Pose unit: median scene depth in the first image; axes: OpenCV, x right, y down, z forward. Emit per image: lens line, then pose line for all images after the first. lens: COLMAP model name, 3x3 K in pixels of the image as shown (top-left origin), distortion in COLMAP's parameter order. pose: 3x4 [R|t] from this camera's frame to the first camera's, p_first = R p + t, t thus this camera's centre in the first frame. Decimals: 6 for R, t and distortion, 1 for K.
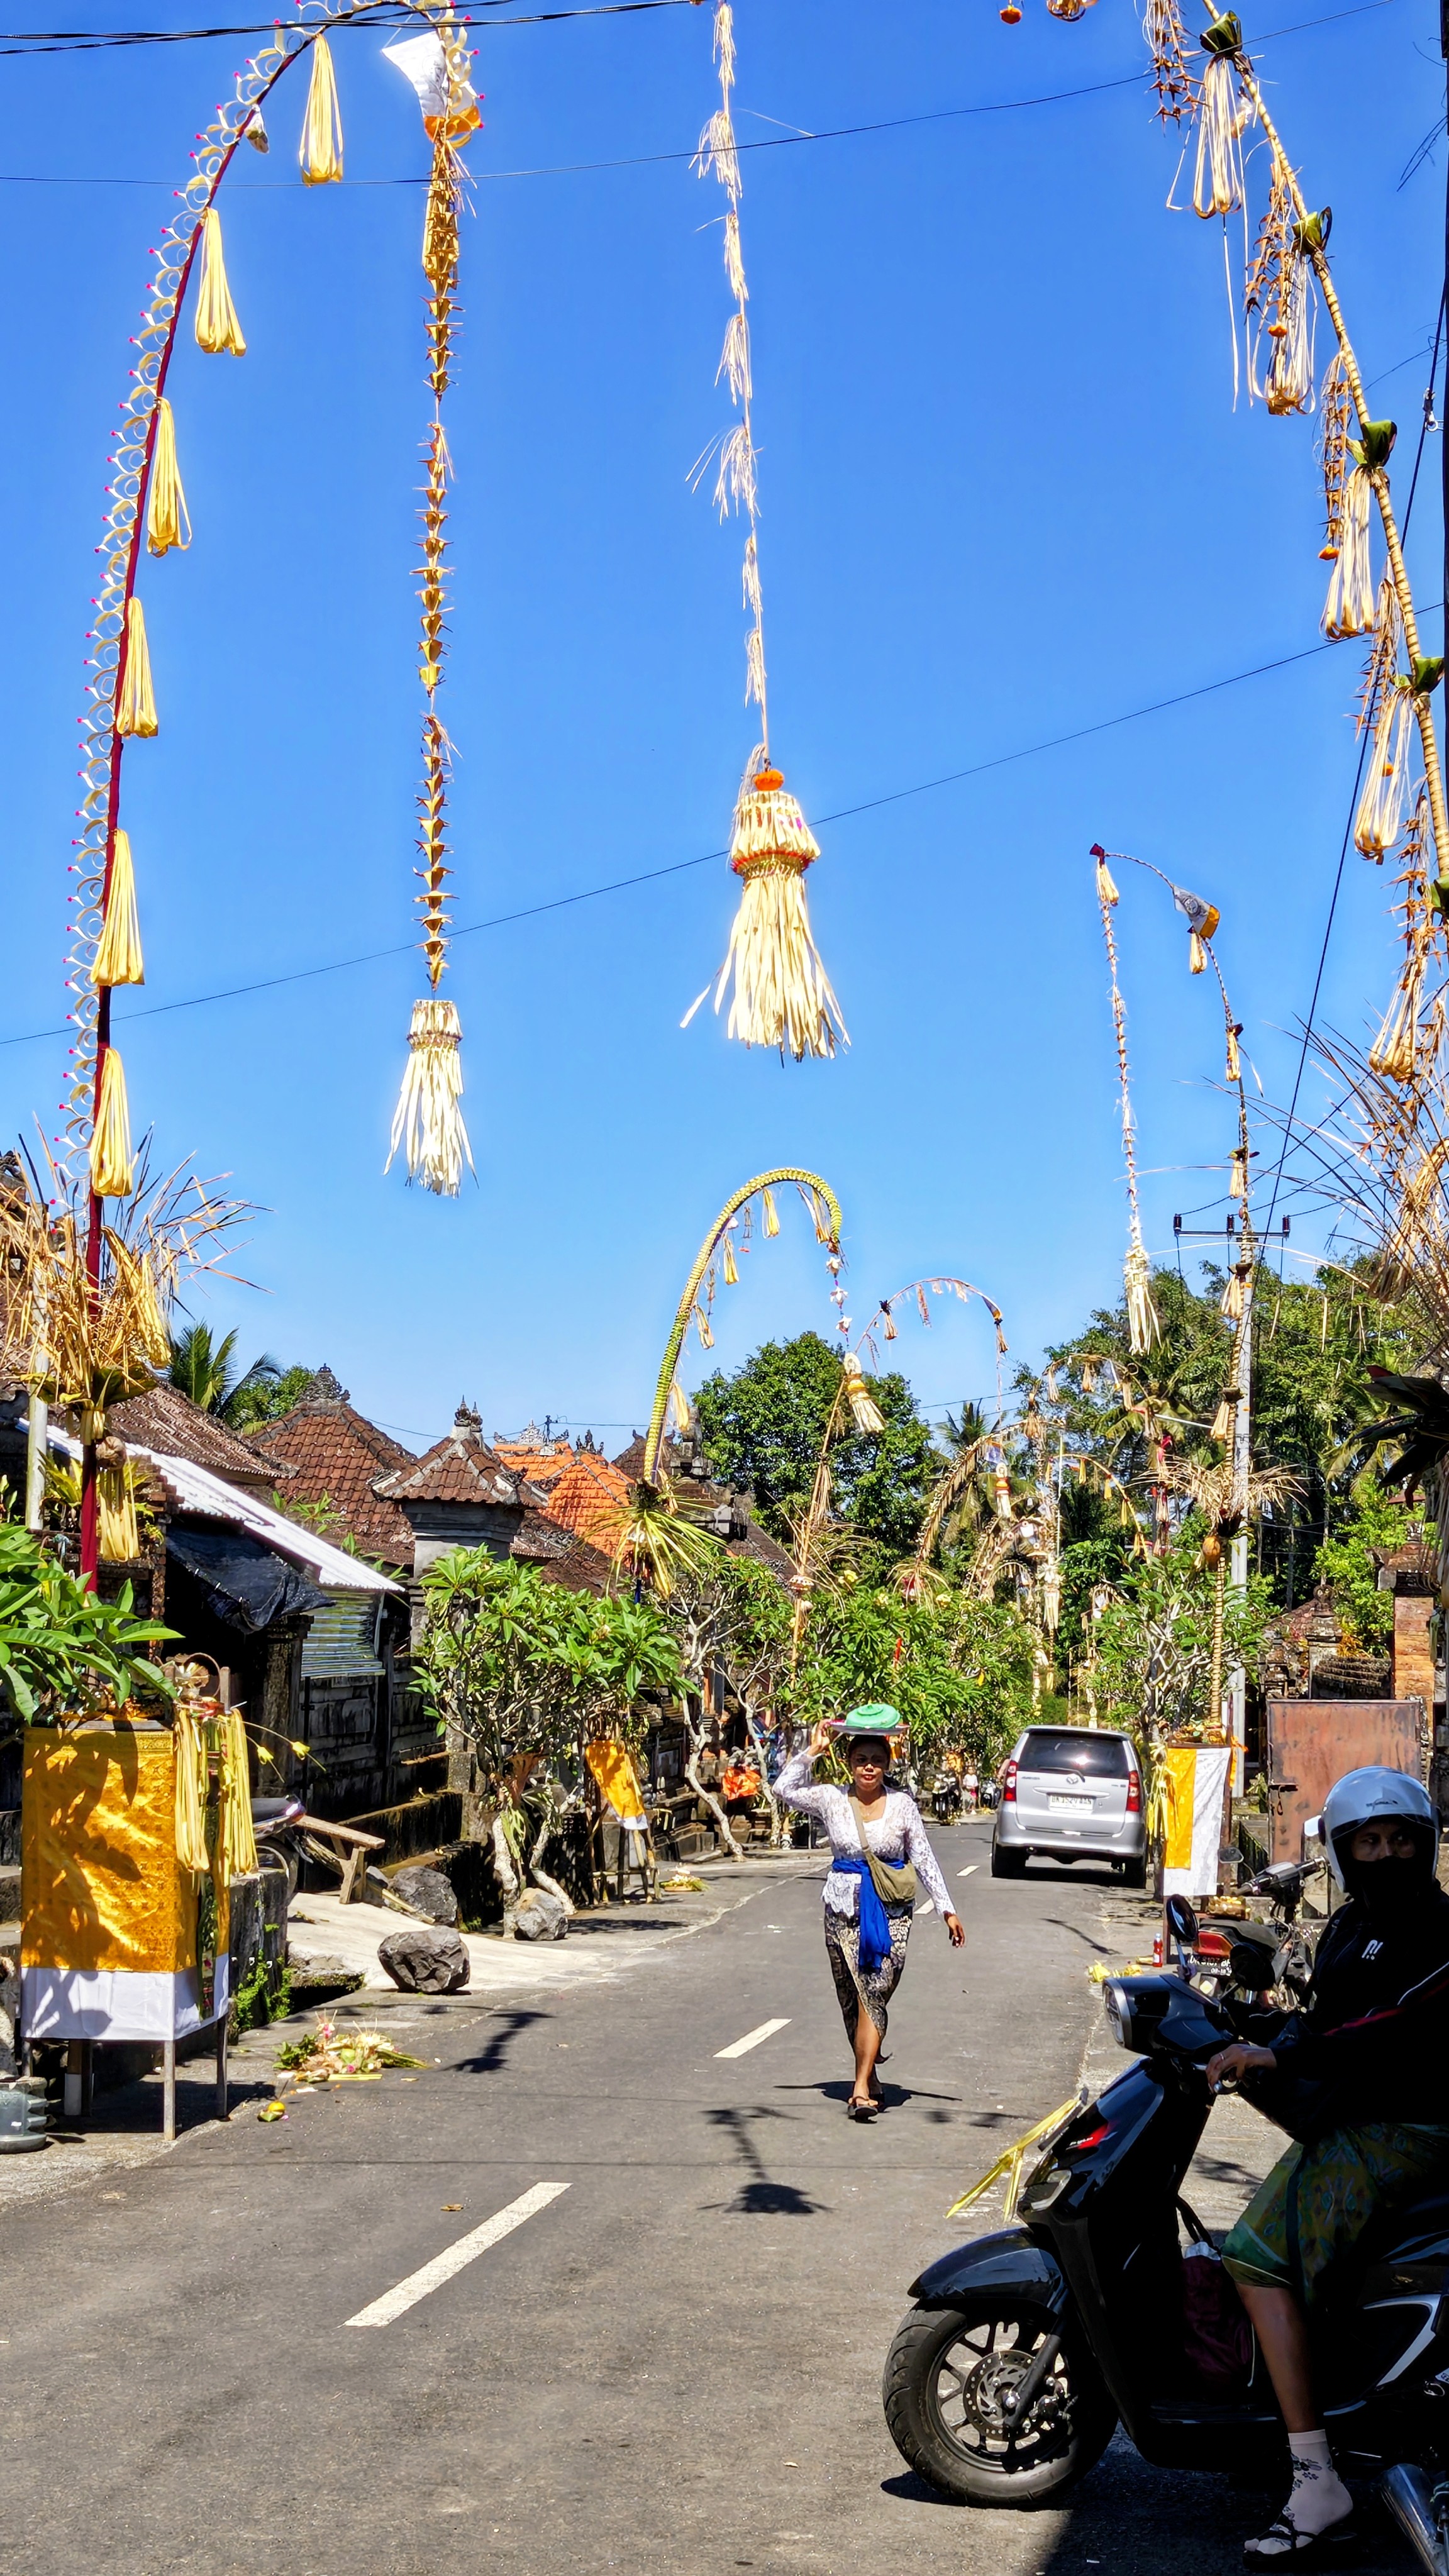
lens RADIAL K [[3357.0, 0, 642.1], [0, 3357.0, 1291.0], [0, 0, 1]] dist [0.153570, -0.582760]
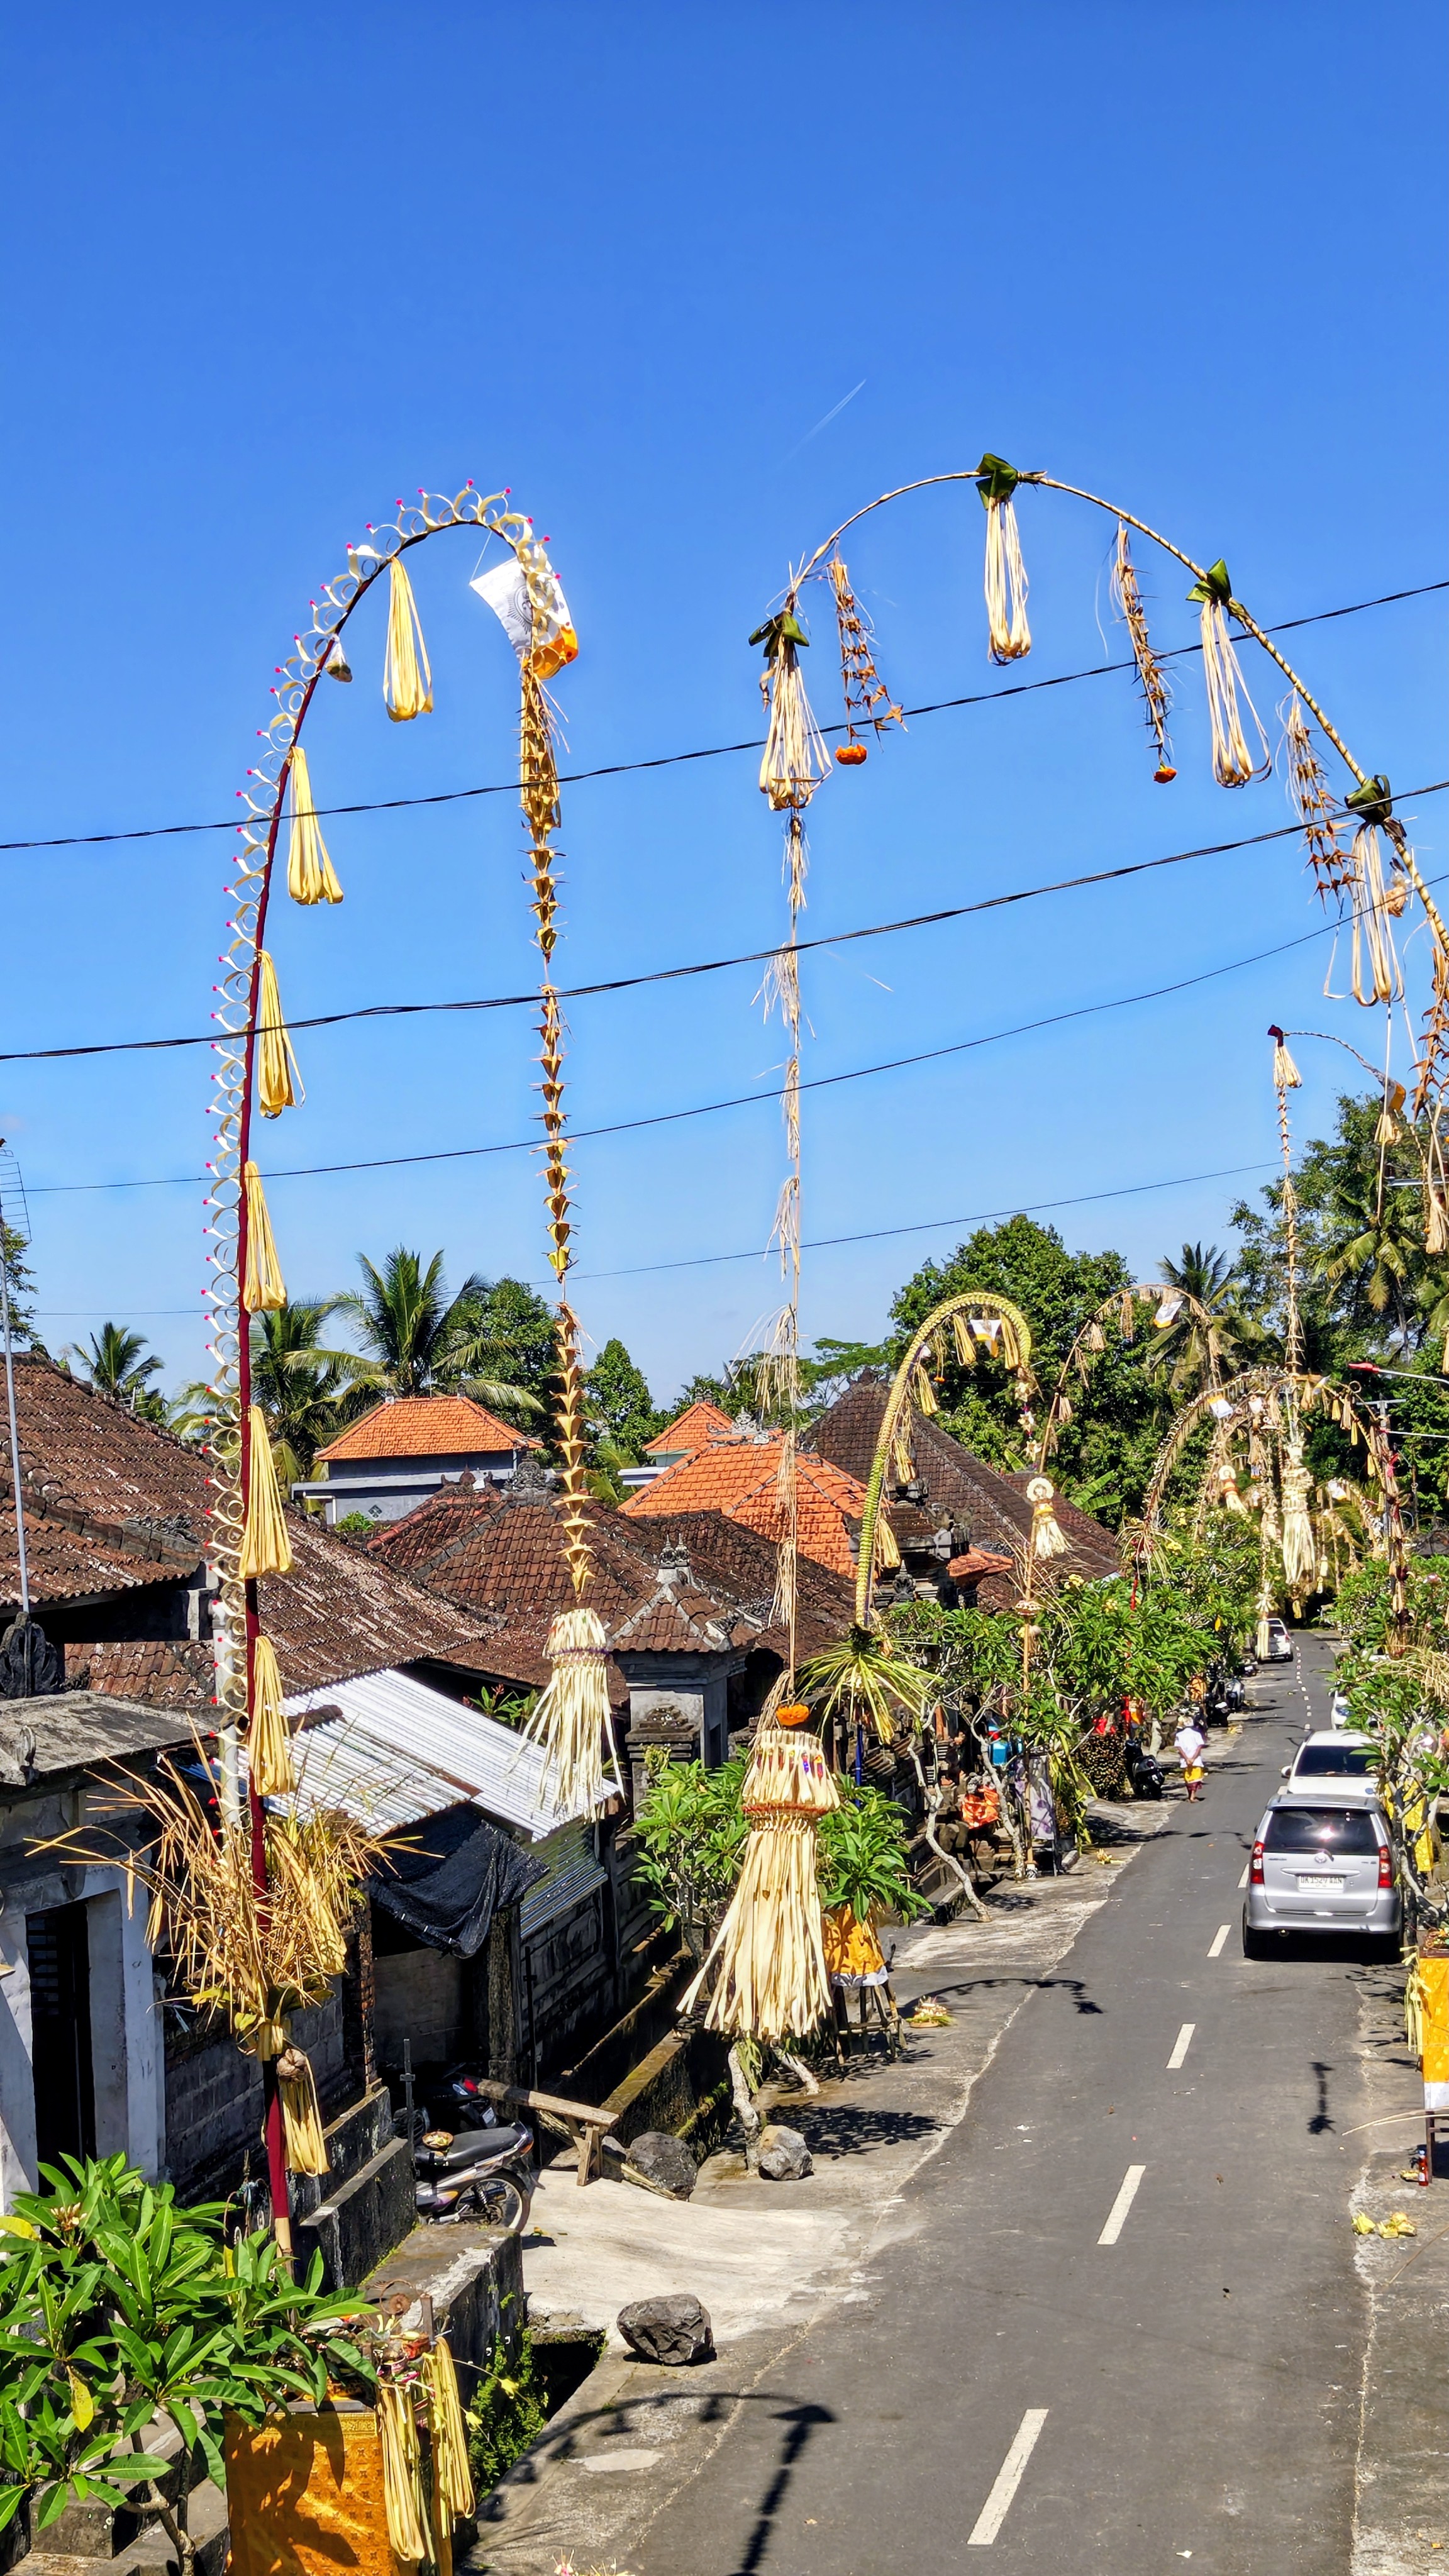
lens RADIAL K [[3381.2, 0, 680.0], [0, 3381.2, 1316.8], [0, 0, 1]] dist [0.124355, -0.327916]
pose [[0.995933, -0.073159, -0.052583, 0.008530], [0.075280, 0.996377, 0.039566, -0.088052], [0.049497, -0.043364, 0.997832, 0.021779]]
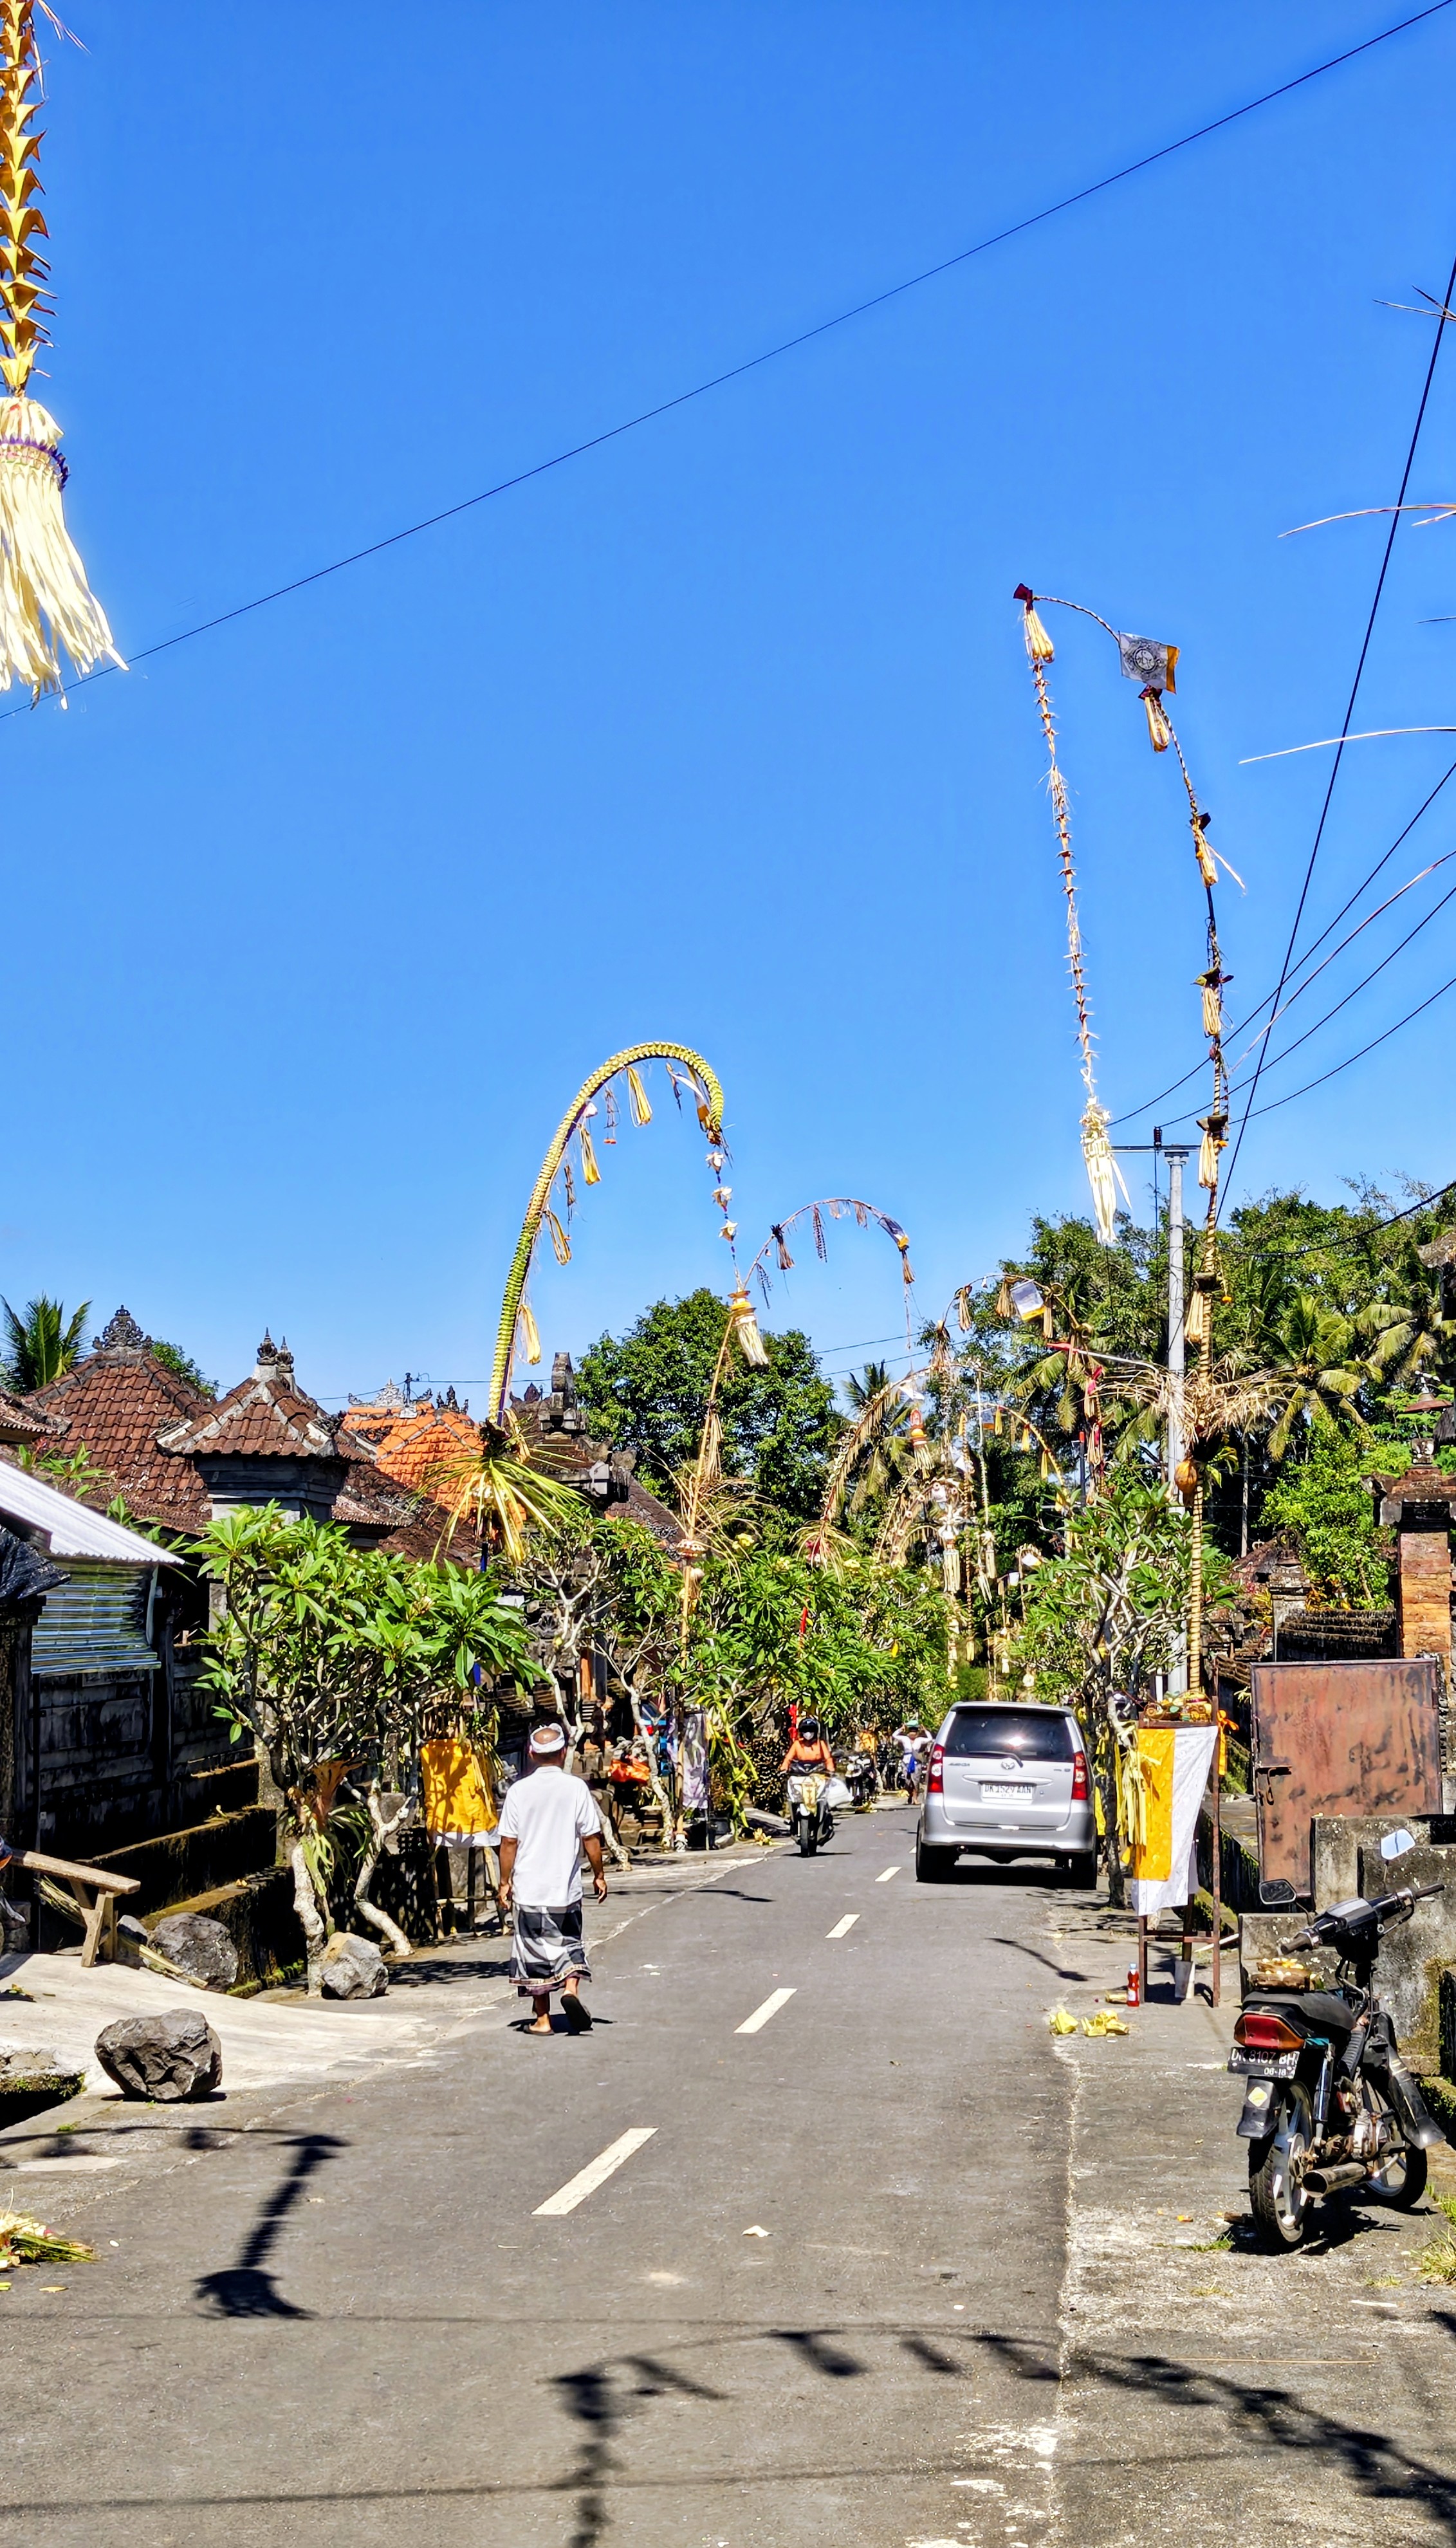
lens RADIAL K [[3553.1, 0, 684.2], [0, 3553.1, 1275.8], [0, 0, 1]] dist [0.067700, -0.034500]
pose [[0.998670, -0.026362, 0.044313, 0.013083], [0.026050, 0.999632, 0.007598, 0.017631], [-0.044497, -0.006434, 0.998989, 0.149621]]
